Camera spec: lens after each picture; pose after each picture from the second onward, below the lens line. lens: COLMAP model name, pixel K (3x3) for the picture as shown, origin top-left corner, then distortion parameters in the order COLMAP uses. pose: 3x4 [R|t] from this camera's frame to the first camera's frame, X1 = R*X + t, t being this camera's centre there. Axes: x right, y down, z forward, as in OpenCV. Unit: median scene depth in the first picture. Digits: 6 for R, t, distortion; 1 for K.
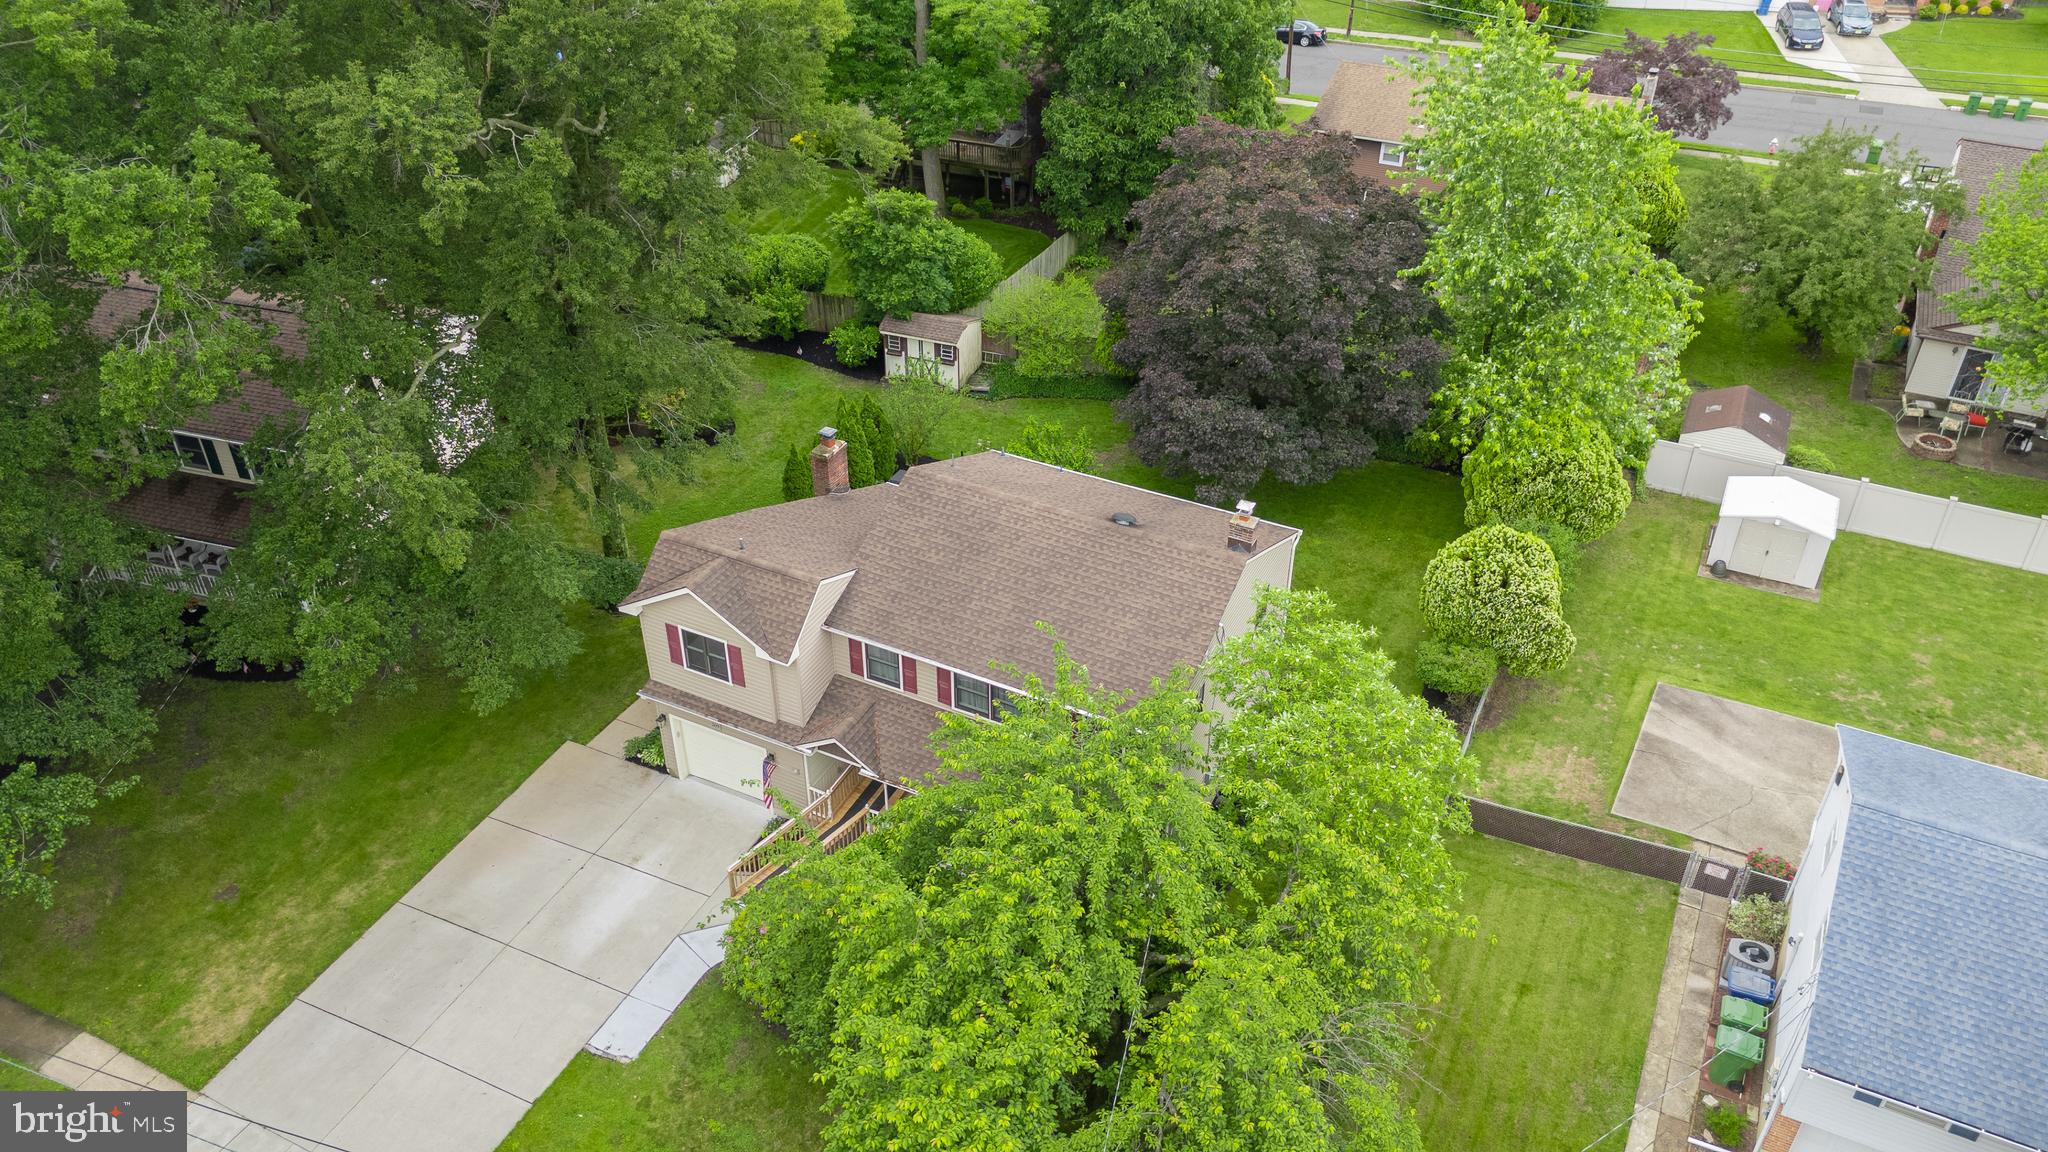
lens RADIAL K [[1519.6, 0, 1026.3], [0, 1519.6, 575.9], [0, 0, 1]] dist [0.054996, -0.036823]
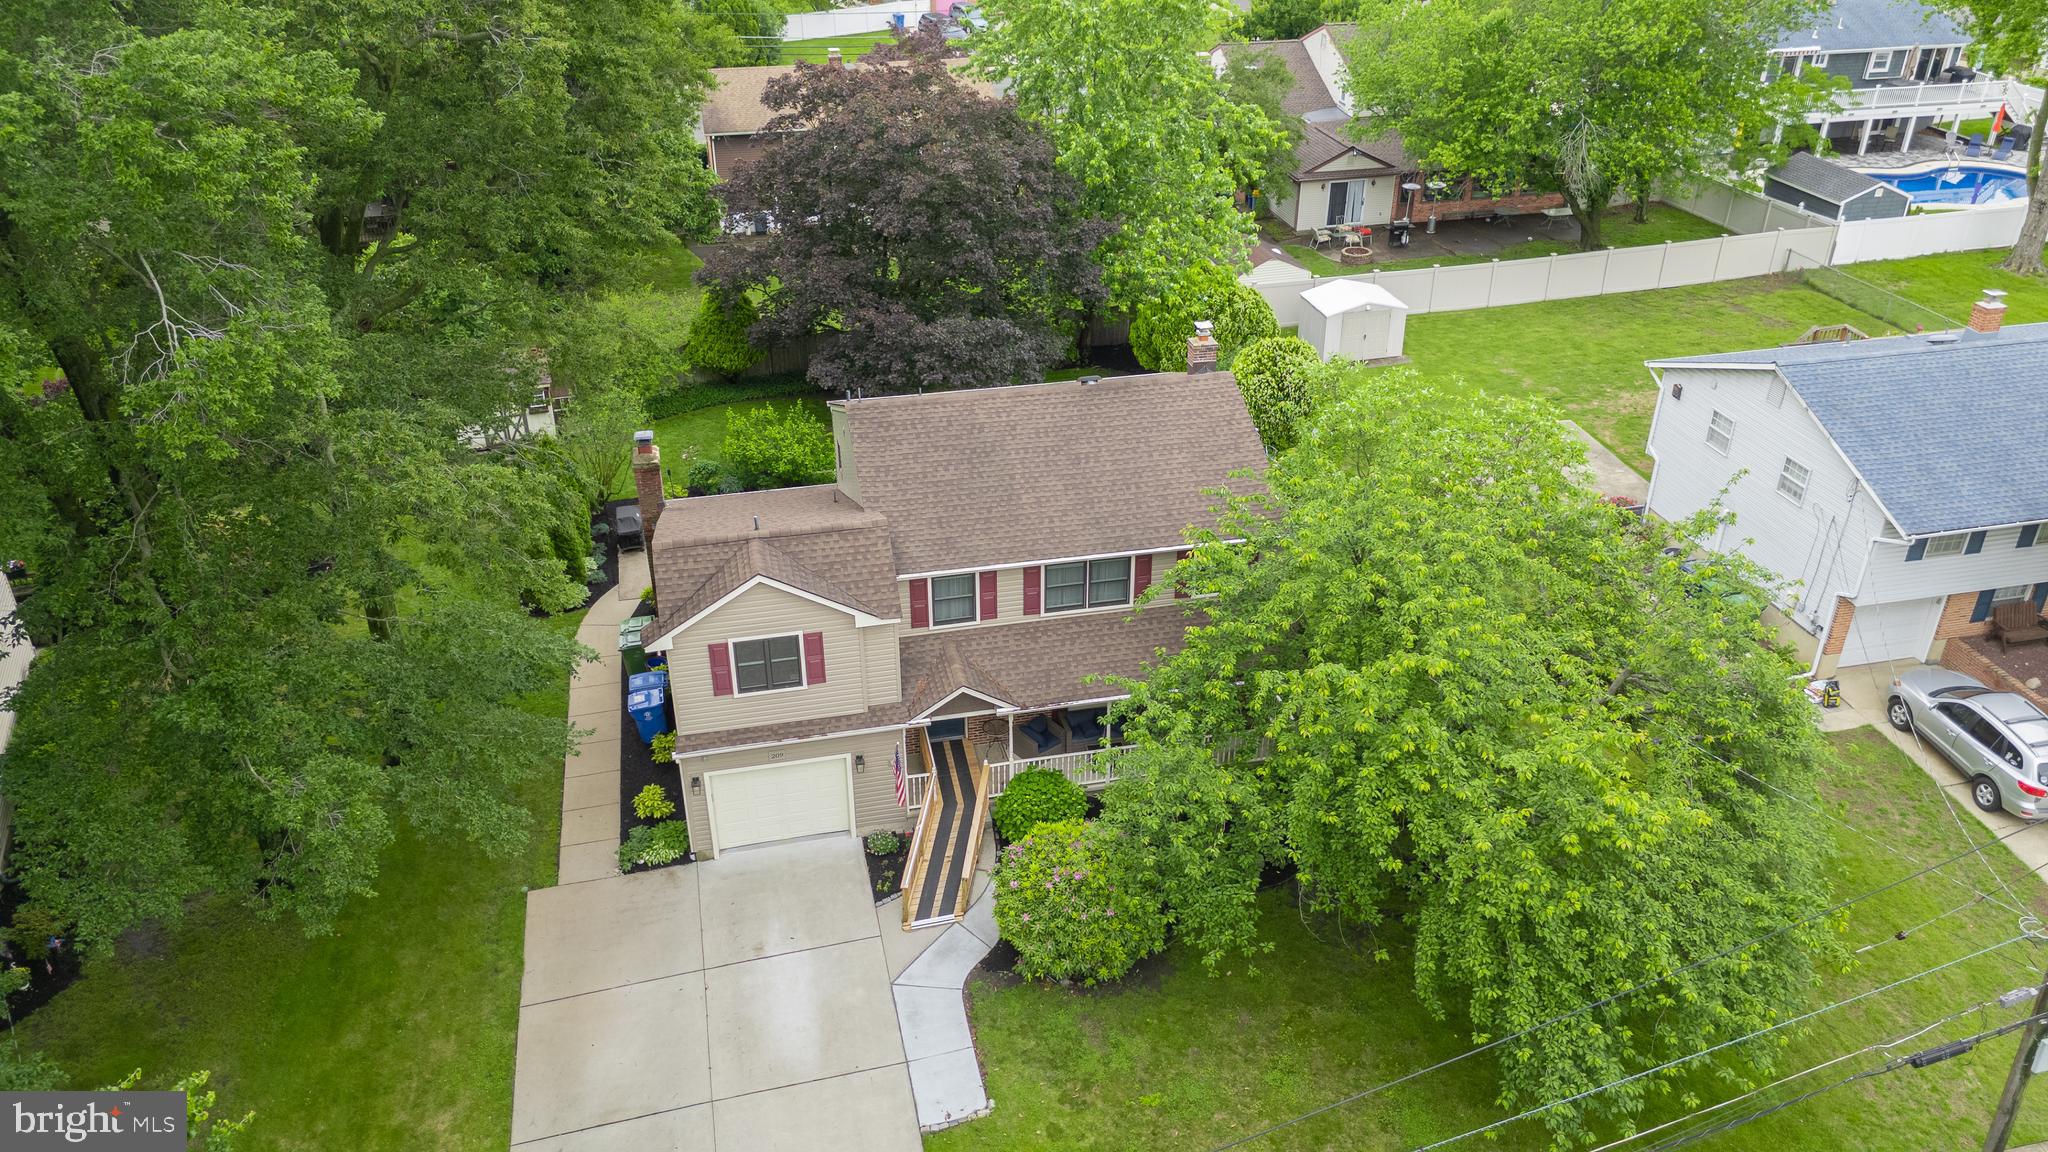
lens RADIAL K [[1519.6, 0, 1028.5], [0, 1519.6, 577.0], [0, 0, 1]] dist [0.054996, -0.036823]
pose [[0.768567, -0.318782, 0.554691, -0.528102], [0.366182, 0.930146, 0.027183, 0.036837], [-0.524609, 0.182226, 0.831612, 0.237509]]
